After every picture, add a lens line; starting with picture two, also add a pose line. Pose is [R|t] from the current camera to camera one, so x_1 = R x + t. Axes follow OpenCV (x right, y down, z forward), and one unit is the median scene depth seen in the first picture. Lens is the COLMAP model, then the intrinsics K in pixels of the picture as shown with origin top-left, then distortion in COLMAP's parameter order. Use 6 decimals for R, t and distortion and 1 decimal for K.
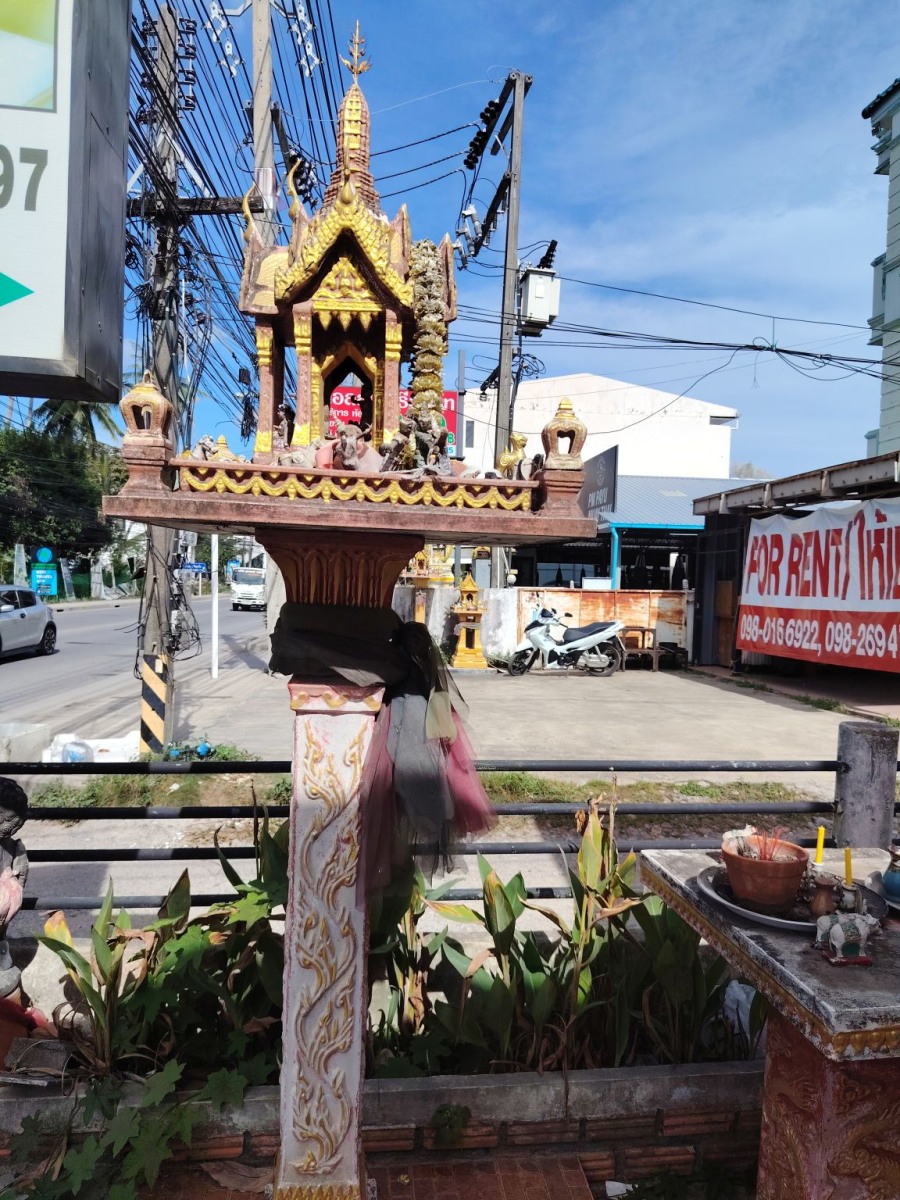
lens RADIAL K [[853.7, 0, 444.1], [0, 853.7, 607.3], [0, 0, 1]] dist [0.077769, -0.120463]
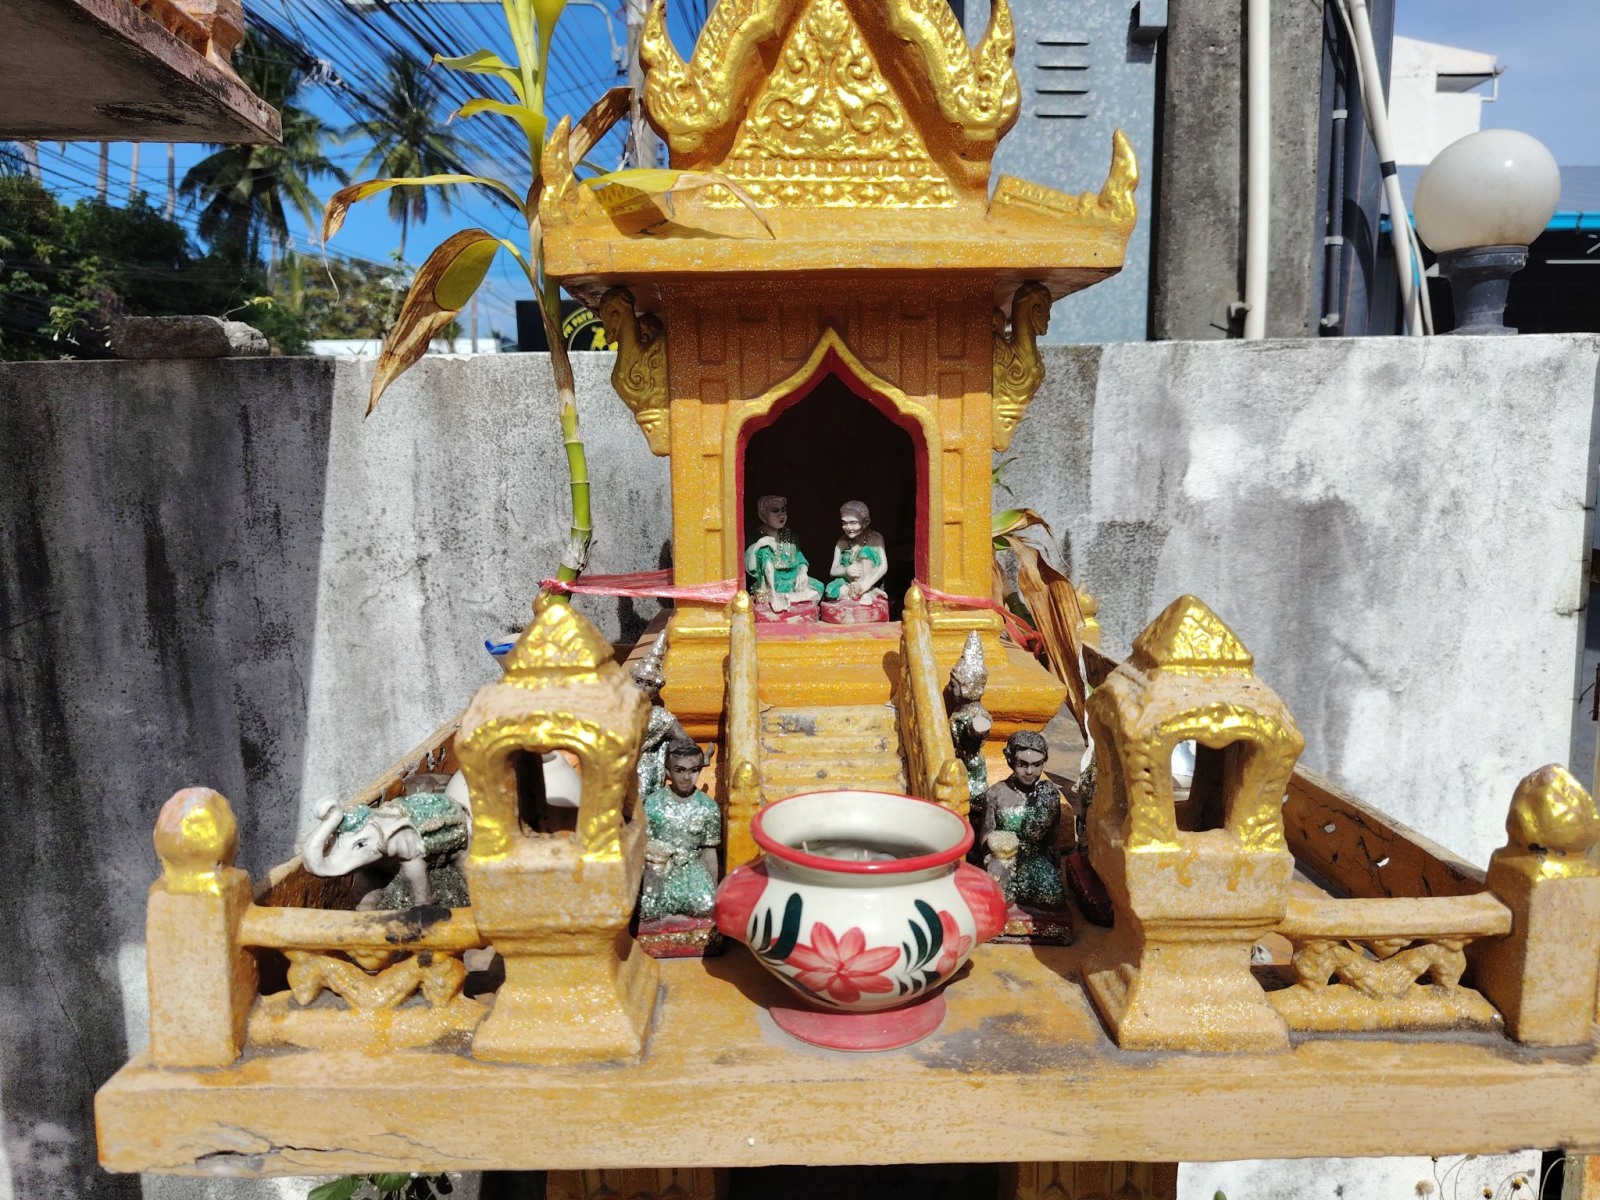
lens RADIAL K [[1138.3, 0, 795.7], [0, 1138.3, 594.5], [0, 0, 1]] dist [0.077769, -0.120463]
pose [[0.995410, -0.025103, -0.092348, 0.024998], [0.033003, 0.995830, 0.085047, -0.008412], [0.089828, -0.087705, 0.992088, 0.723943]]
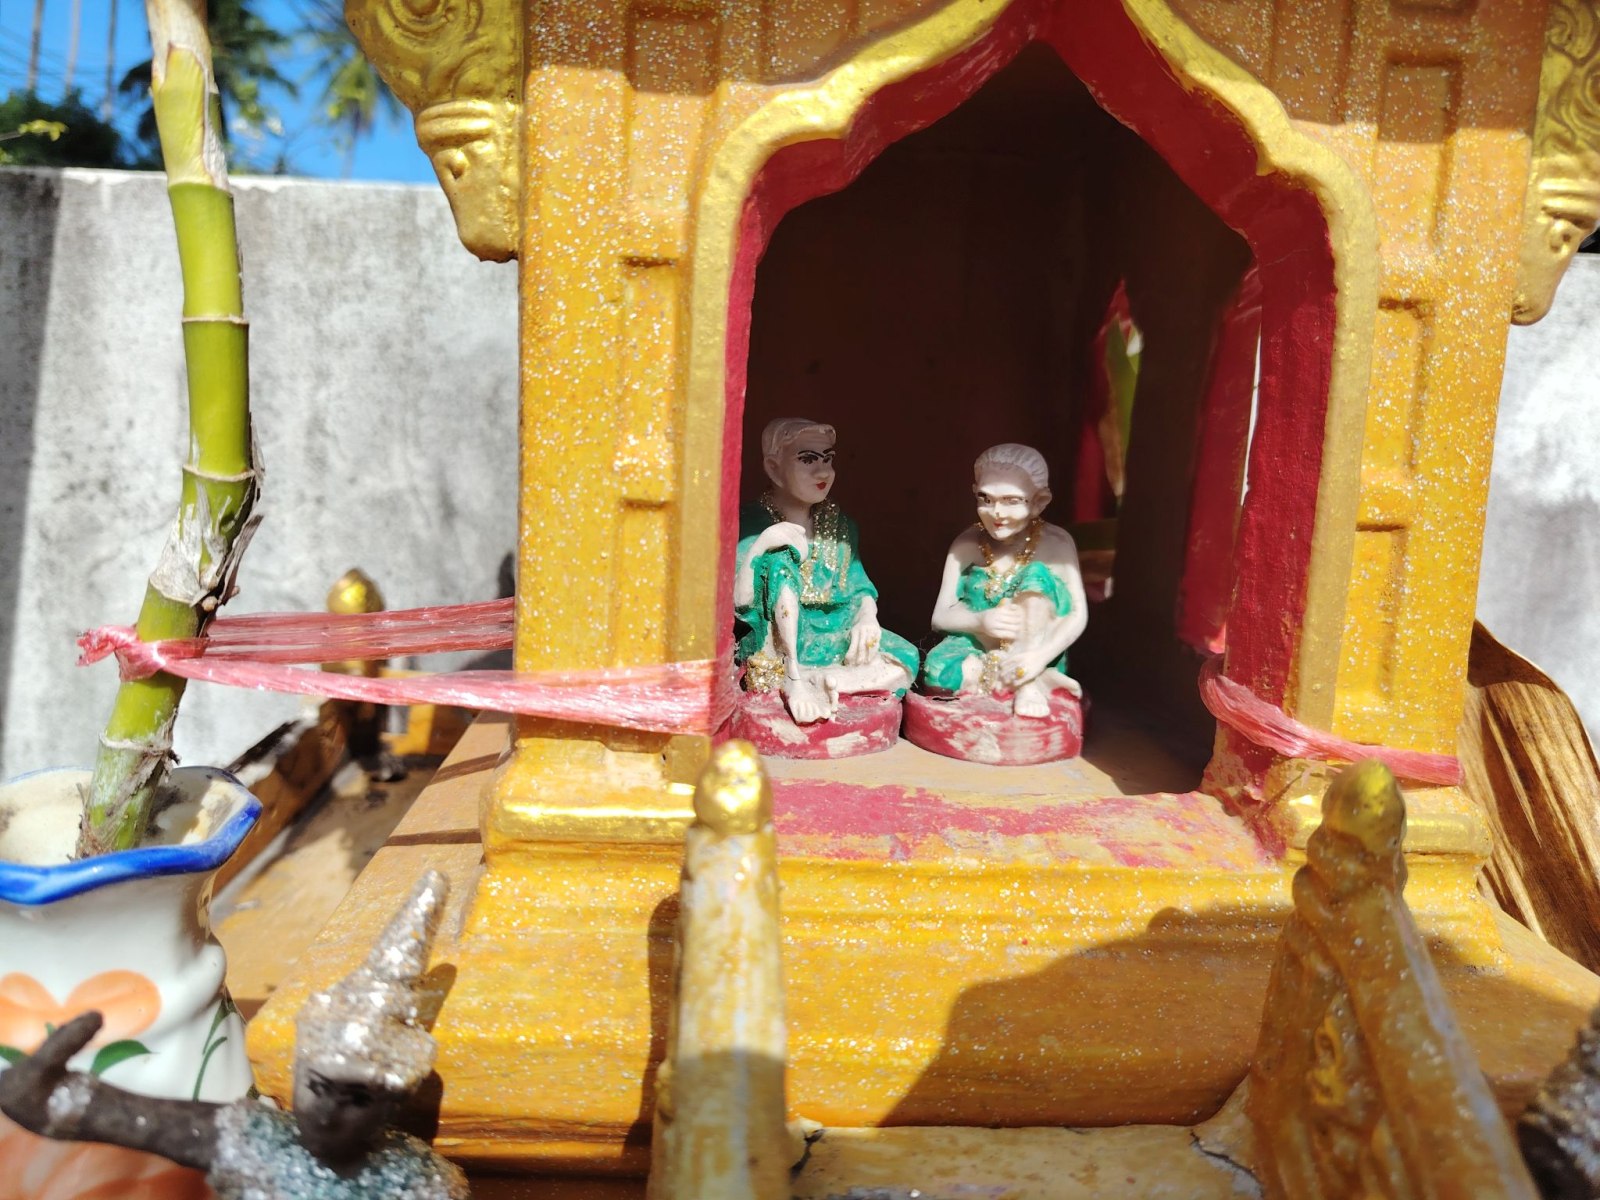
lens RADIAL K [[1164.6, 0, 778.9], [0, 1164.6, 594.1], [0, 0, 1]] dist [0.004237, -0.057900]
pose [[0.997813, 0.036932, -0.054824, 0.021079], [-0.030076, 0.992198, 0.120991, -0.008008], [0.058865, -0.119078, 0.991138, 0.748414]]
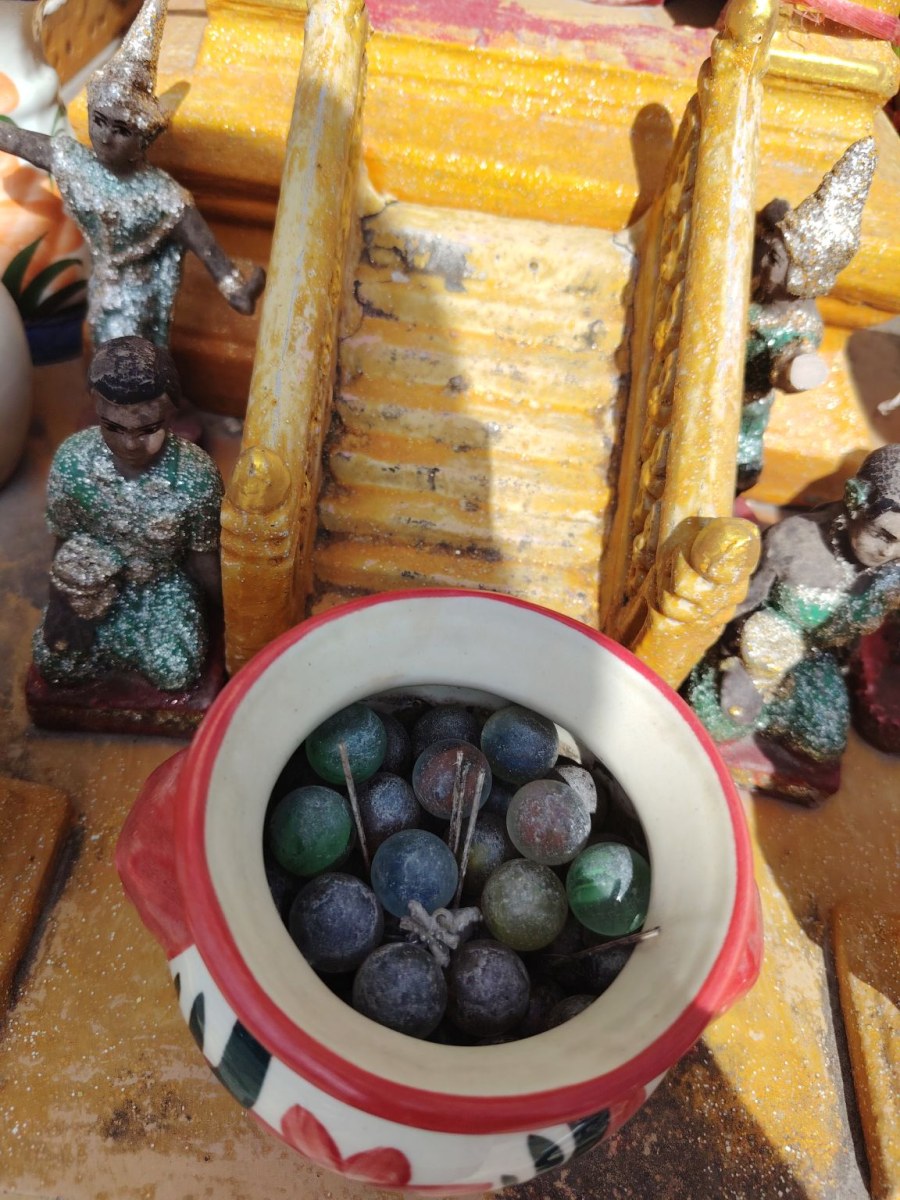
lens RADIAL K [[908.5, 0, 448.2], [0, 908.5, 602.2], [0, 0, 1]] dist [-0.039799, -0.003508]
pose [[0.976084, 0.205992, -0.069475, 0.024033], [-0.095010, 0.691667, 0.715940, -0.007734], [0.195532, -0.692216, 0.694697, 0.744485]]
